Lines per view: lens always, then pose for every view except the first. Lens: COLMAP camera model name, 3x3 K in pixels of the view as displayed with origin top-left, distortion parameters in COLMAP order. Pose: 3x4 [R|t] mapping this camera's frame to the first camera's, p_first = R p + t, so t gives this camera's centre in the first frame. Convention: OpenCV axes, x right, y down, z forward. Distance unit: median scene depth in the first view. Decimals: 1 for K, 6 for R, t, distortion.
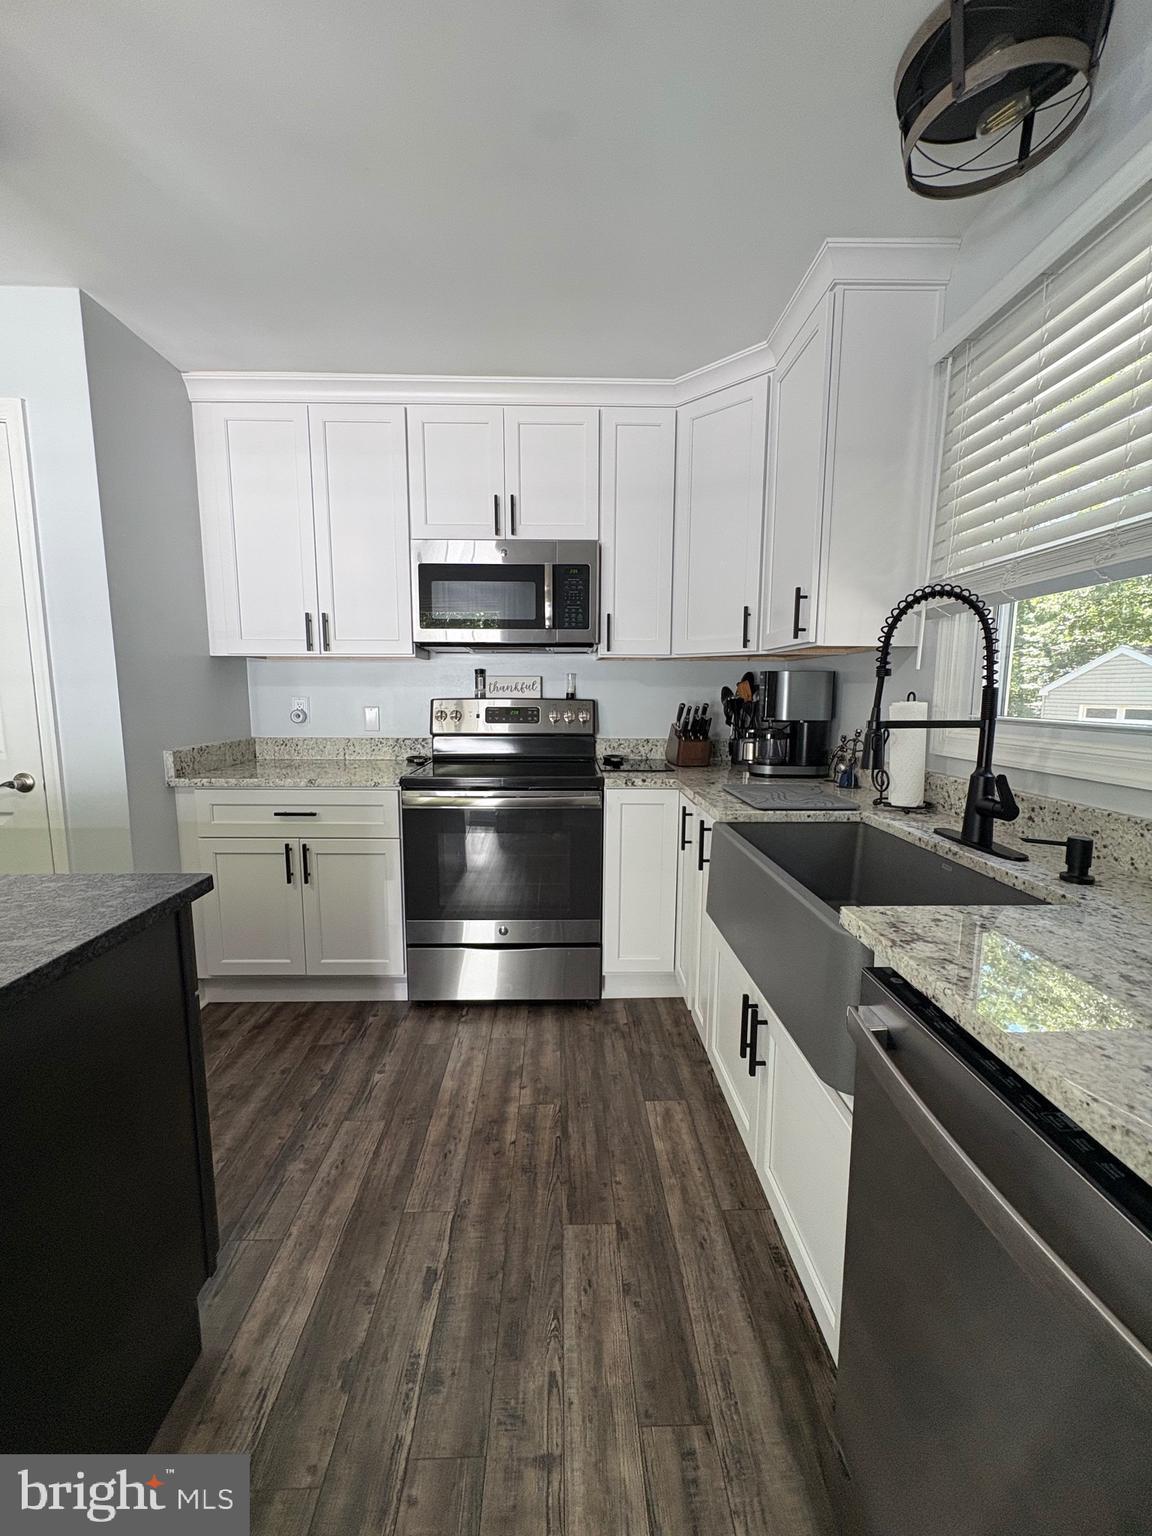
lens RADIAL K [[610.5, 0, 576.0], [0, 610.5, 768.0], [0, 0, 1]] dist [-0.000769, 0.000730]
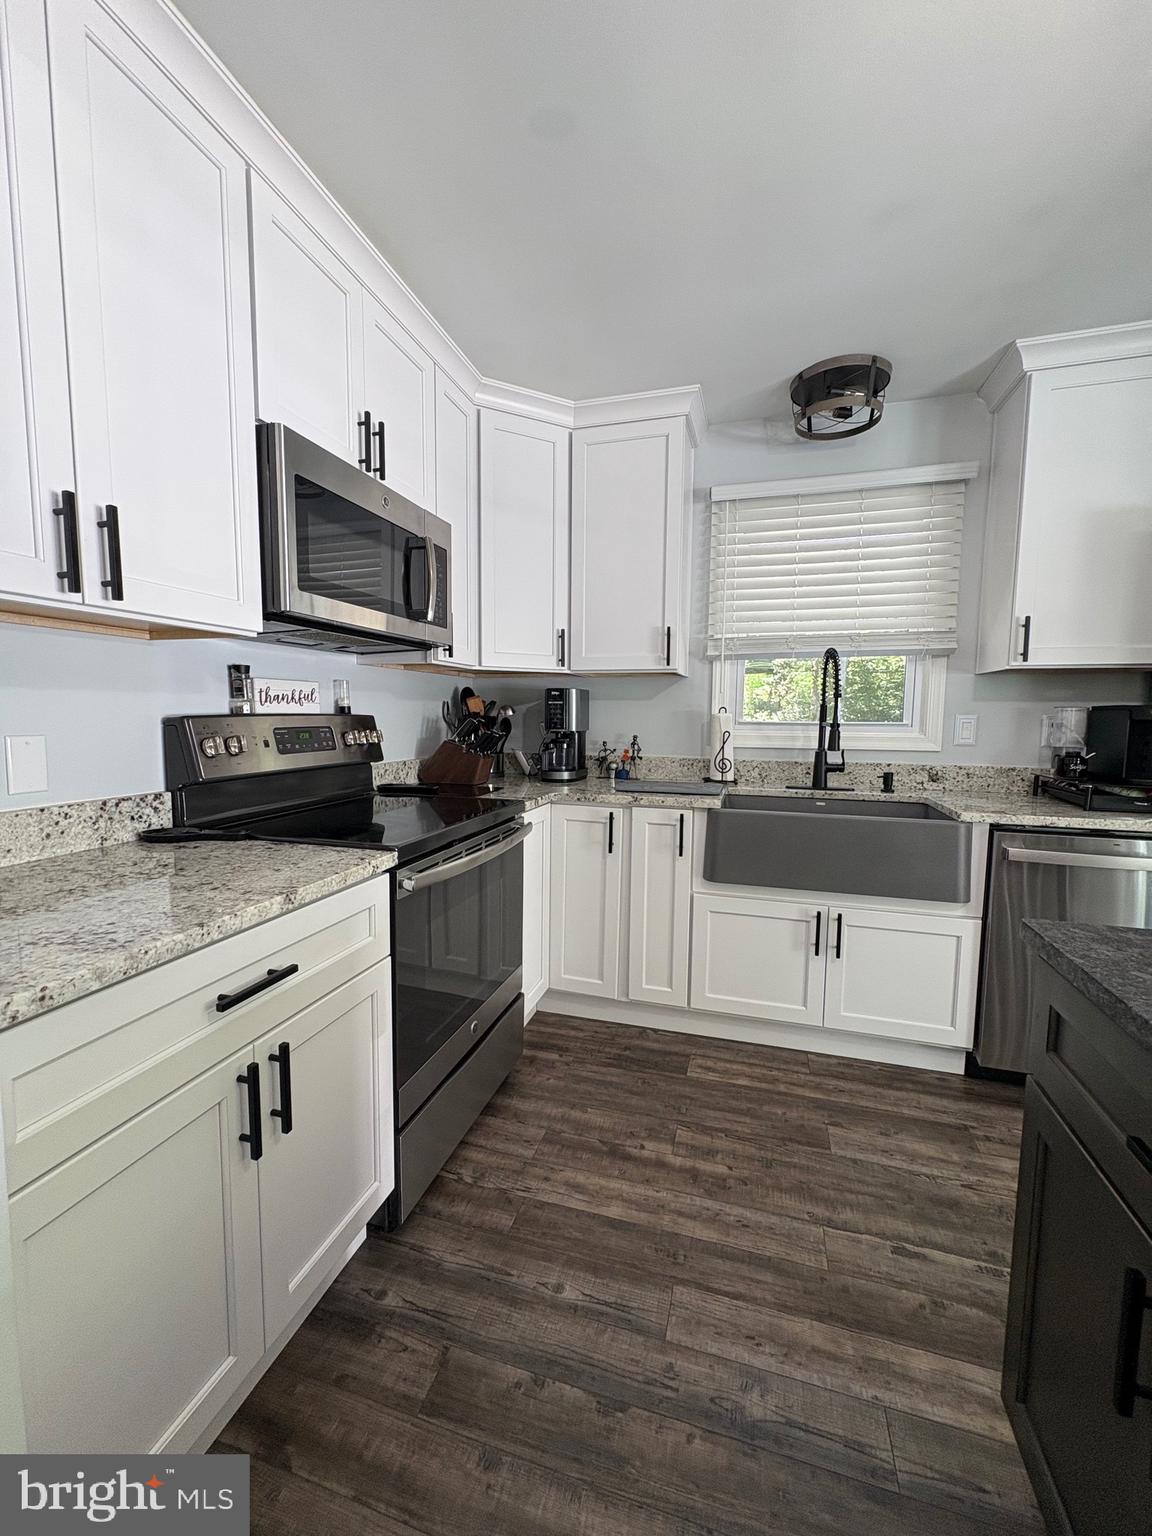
lens RADIAL K [[610.5, 0, 576.0], [0, 610.5, 768.0], [0, 0, 1]] dist [-0.000769, 0.000730]
pose [[0.314871, -0.087888, 0.945056, -0.756341], [0.114862, 0.991914, 0.053976, -0.070331], [-0.942159, 0.091555, 0.322420, 0.625161]]
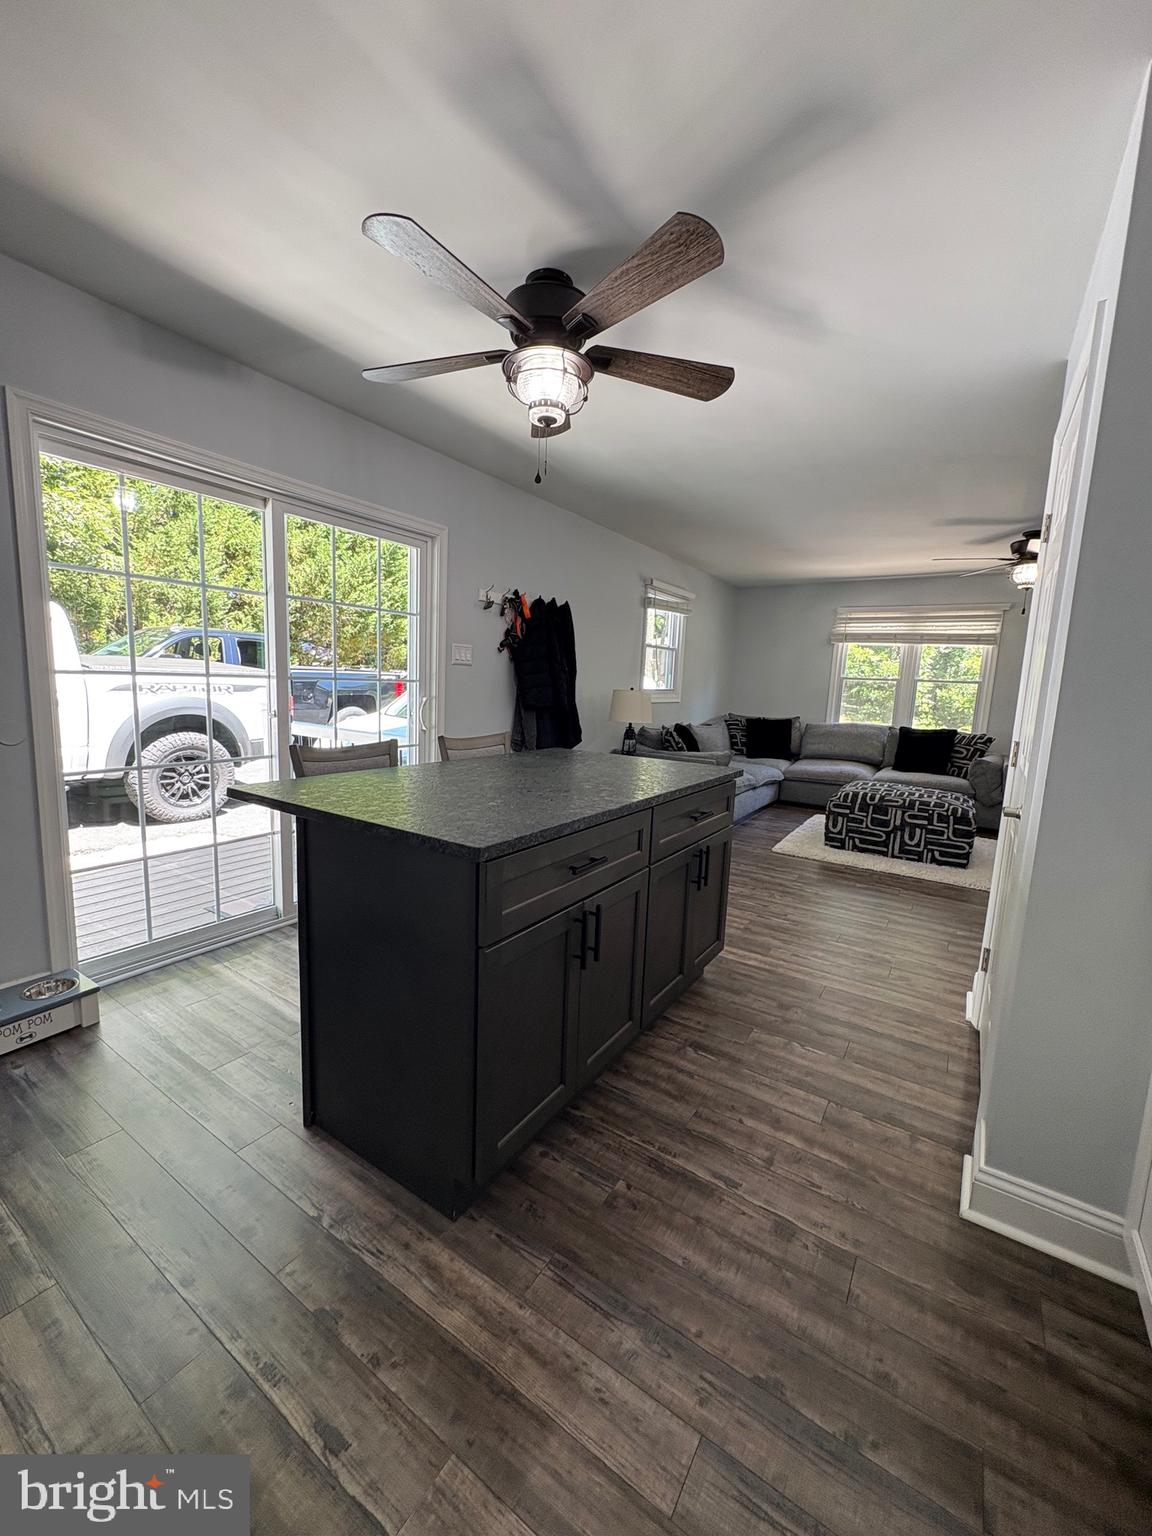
lens RADIAL K [[610.5, 0, 576.0], [0, 610.5, 768.0], [0, 0, 1]] dist [-0.000769, 0.000730]
pose [[-0.572348, 0.089019, -0.815165, 0.075020], [-0.146592, 0.966969, 0.208522, -0.099902], [0.806802, 0.238844, -0.540393, 0.813572]]
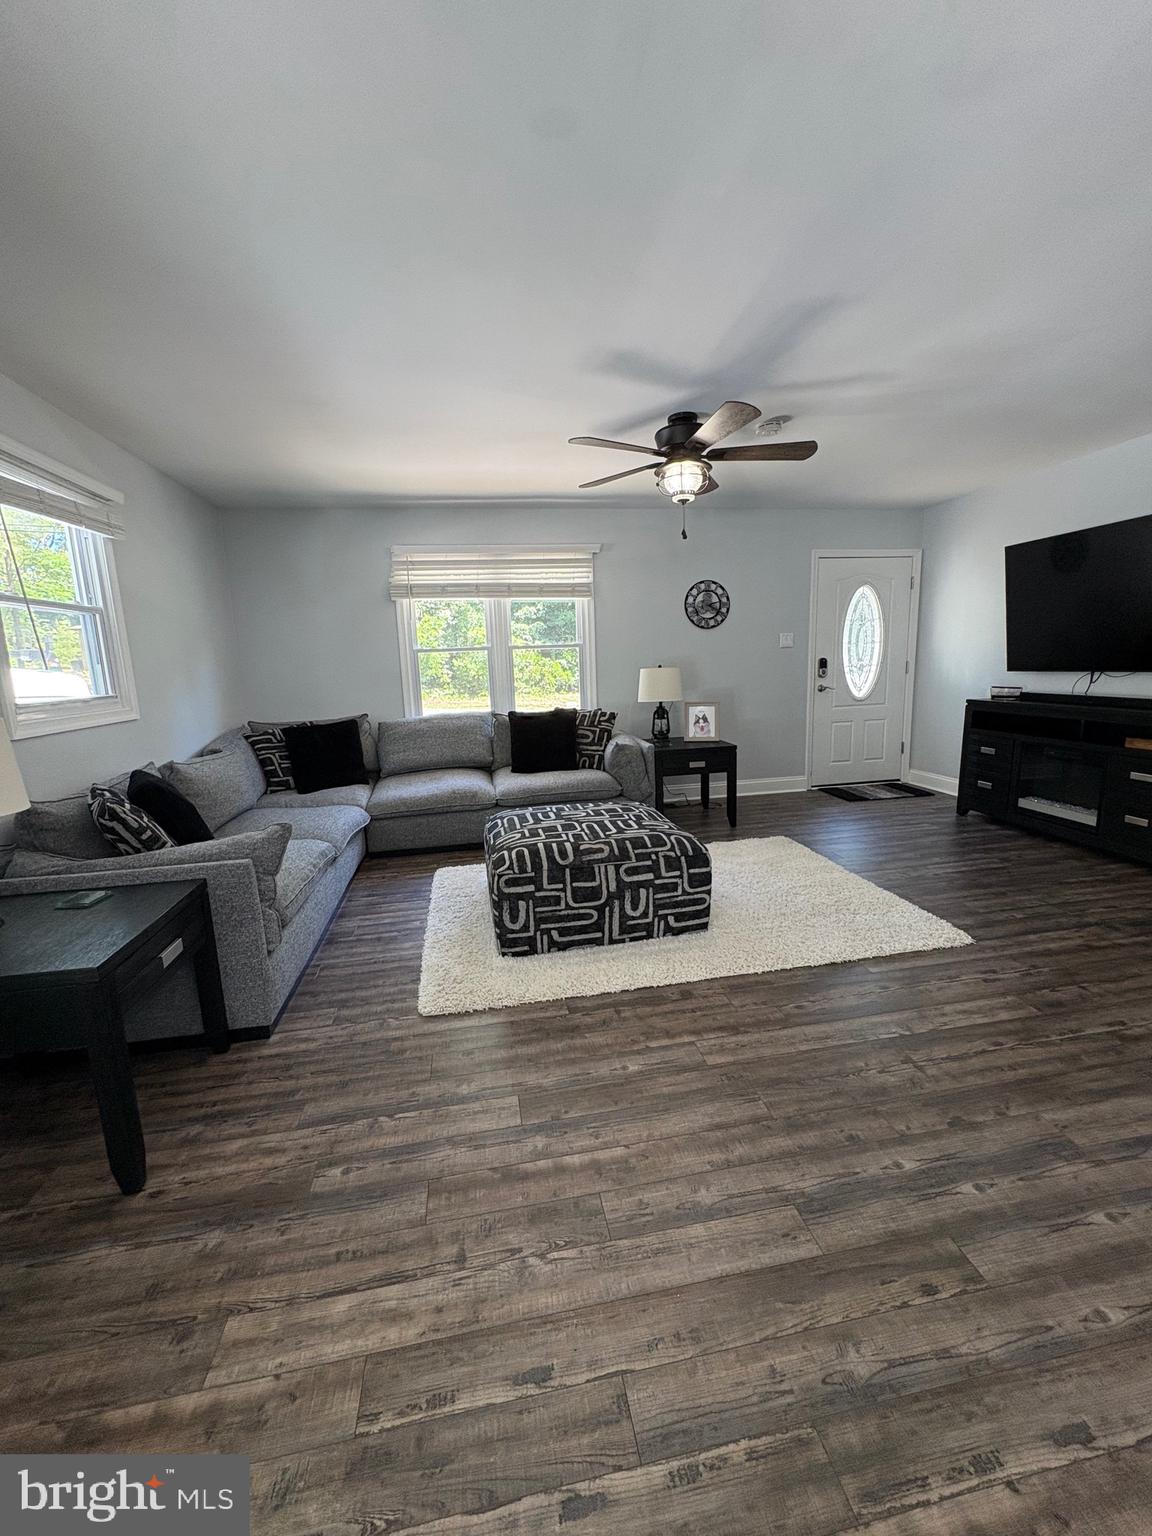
lens RADIAL K [[610.5, 0, 576.0], [0, 610.5, 768.0], [0, 0, 1]] dist [-0.000769, 0.000730]
pose [[0.141430, 0.162780, -0.976473, -1.001353], [-0.085482, 0.984712, 0.151772, -0.062148], [0.986251, 0.062005, 0.153183, 0.382366]]
